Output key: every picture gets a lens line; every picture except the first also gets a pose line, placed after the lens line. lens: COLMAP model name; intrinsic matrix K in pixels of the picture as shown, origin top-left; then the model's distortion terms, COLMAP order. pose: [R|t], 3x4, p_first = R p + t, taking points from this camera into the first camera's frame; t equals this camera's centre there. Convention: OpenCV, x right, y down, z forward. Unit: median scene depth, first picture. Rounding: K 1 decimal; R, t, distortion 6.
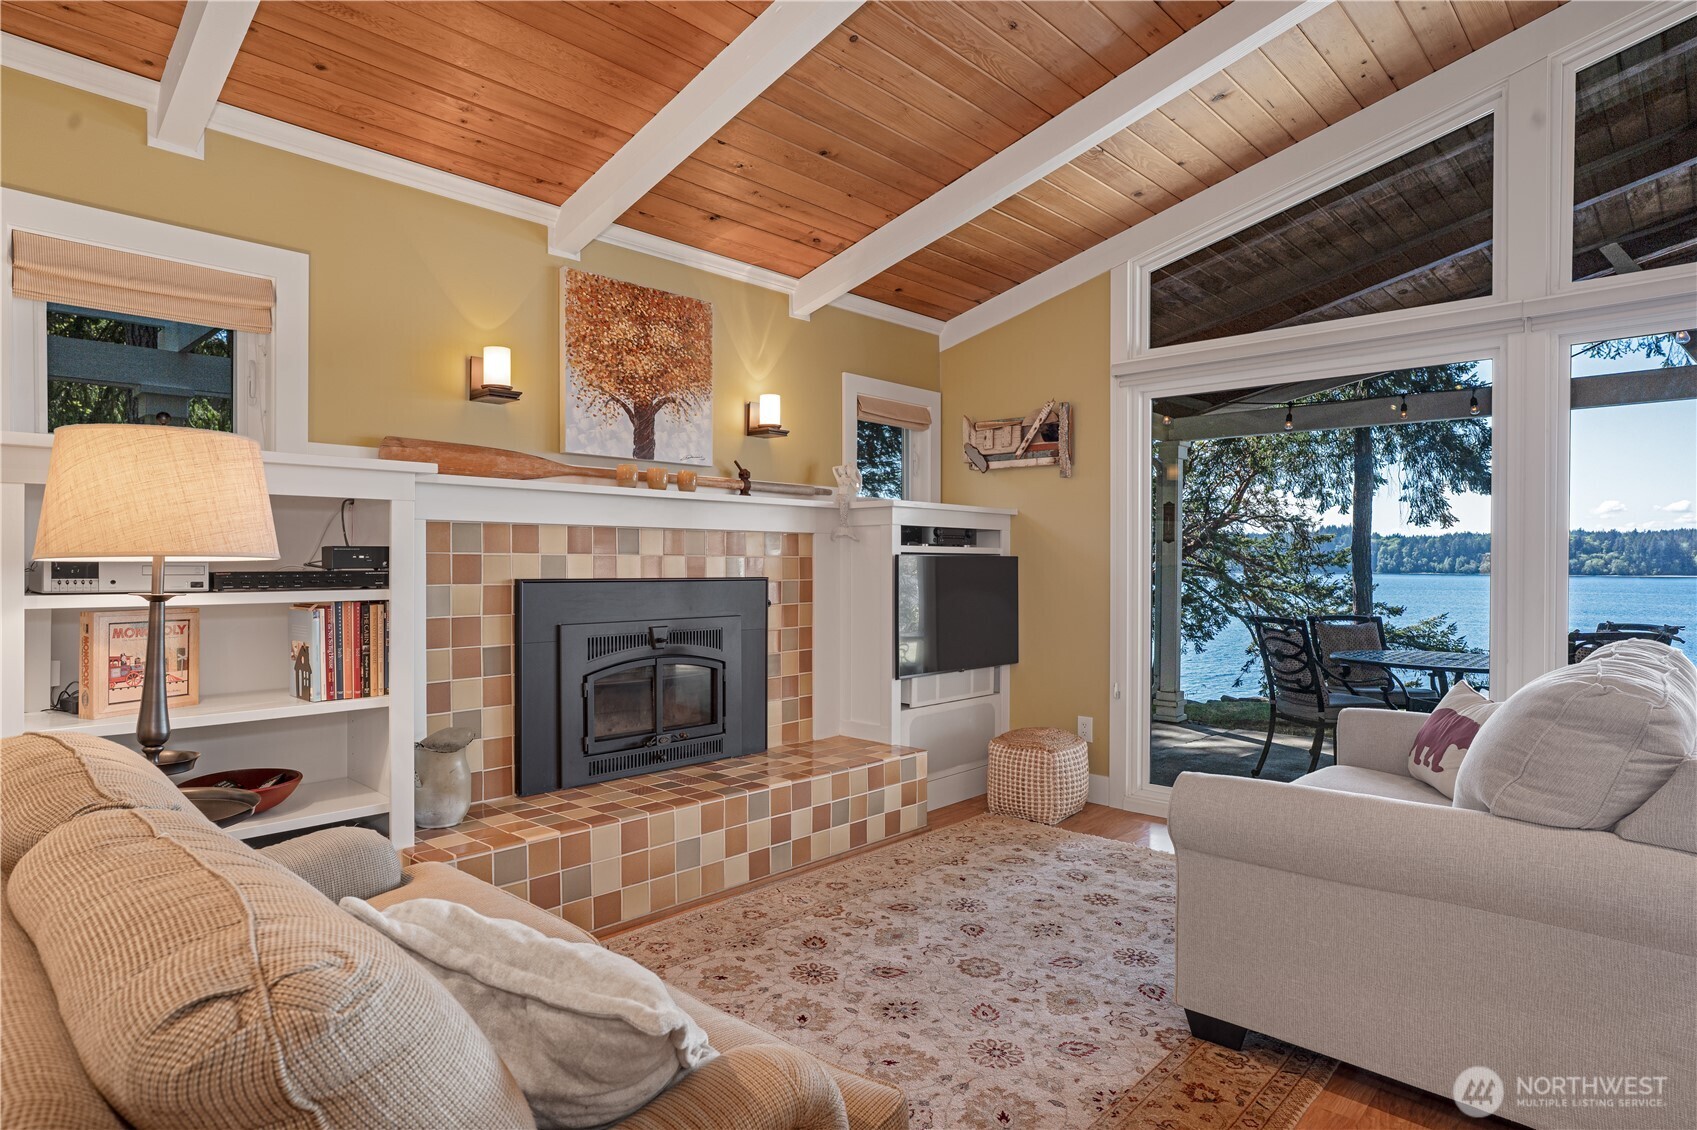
lens RADIAL K [[932.9, 0, 848.5], [0, 932.9, 565.0], [0, 0, 1]] dist [-0.005397, 0.006772]
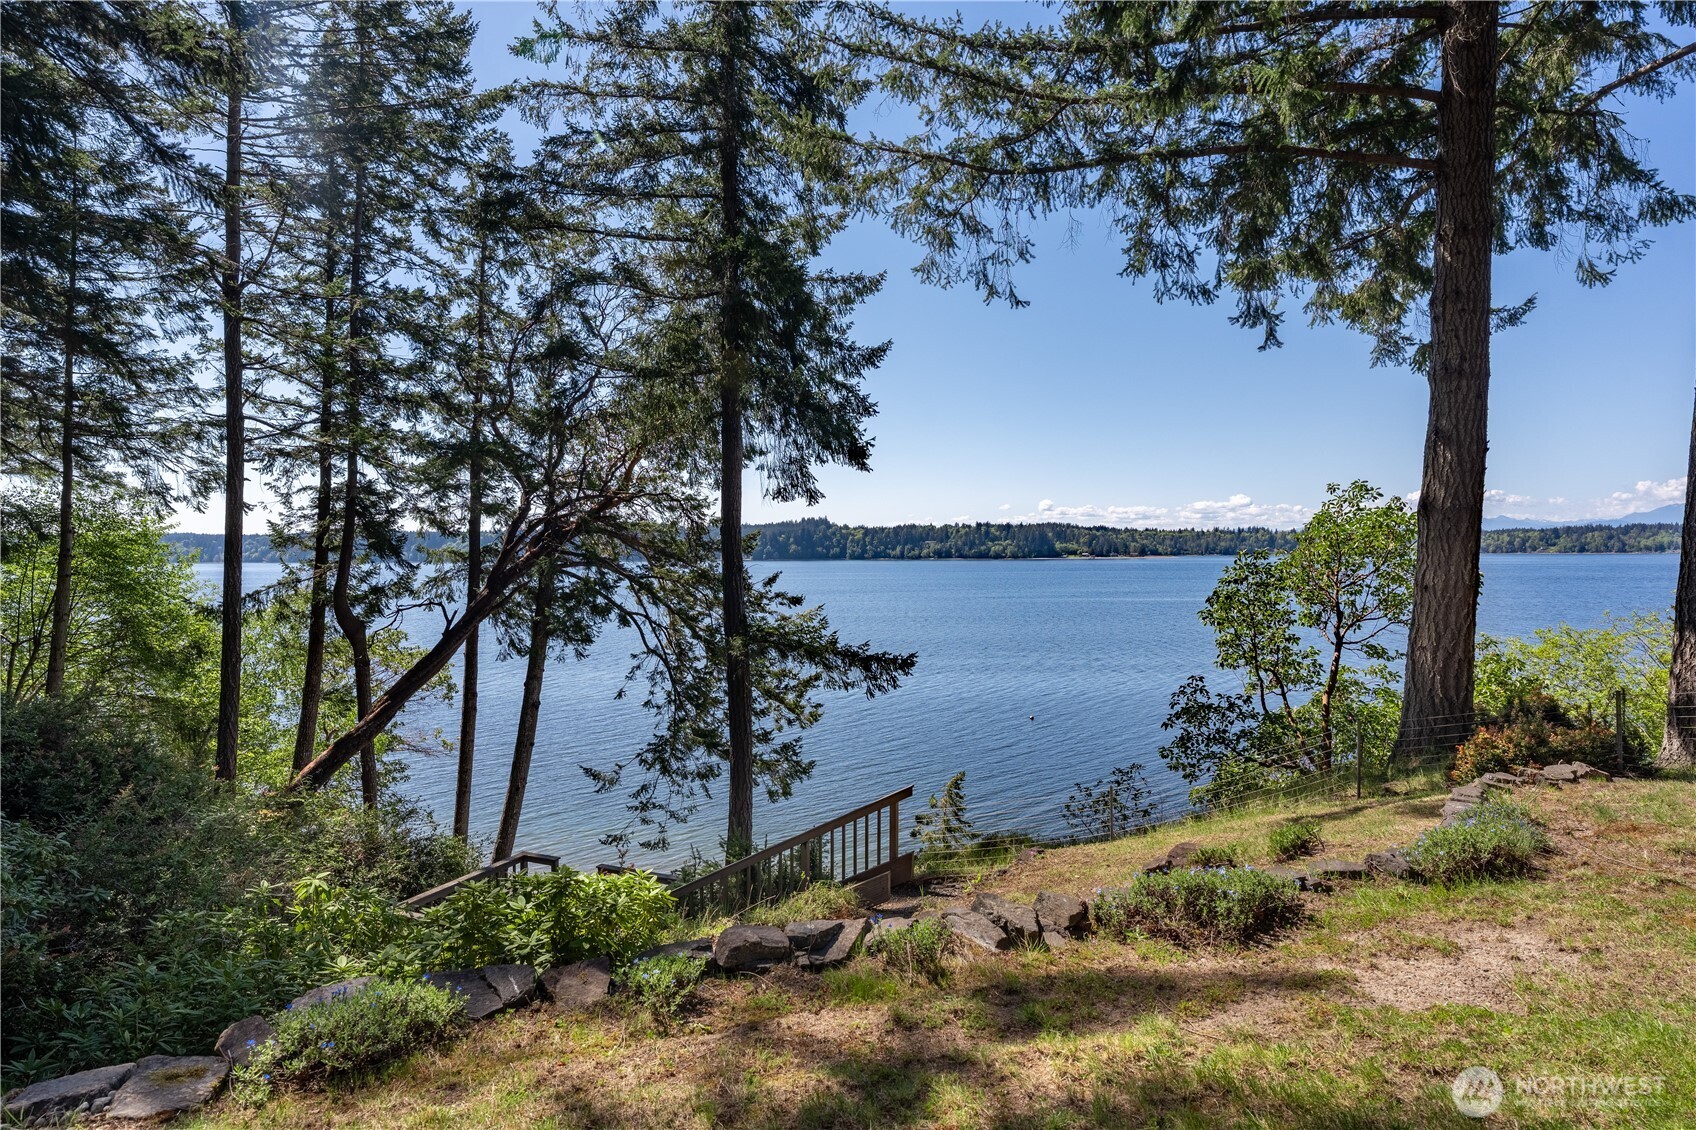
lens RADIAL K [[932.3, 0, 848.0], [0, 932.3, 565.0], [0, 0, 1]] dist [-0.005397, 0.006772]
pose [[0.868990, -0.014250, 0.494625, 0.238769], [0.008356, 0.999865, 0.014126, 0.002503], [-0.494760, -0.008142, 0.868992, 0.235190]]
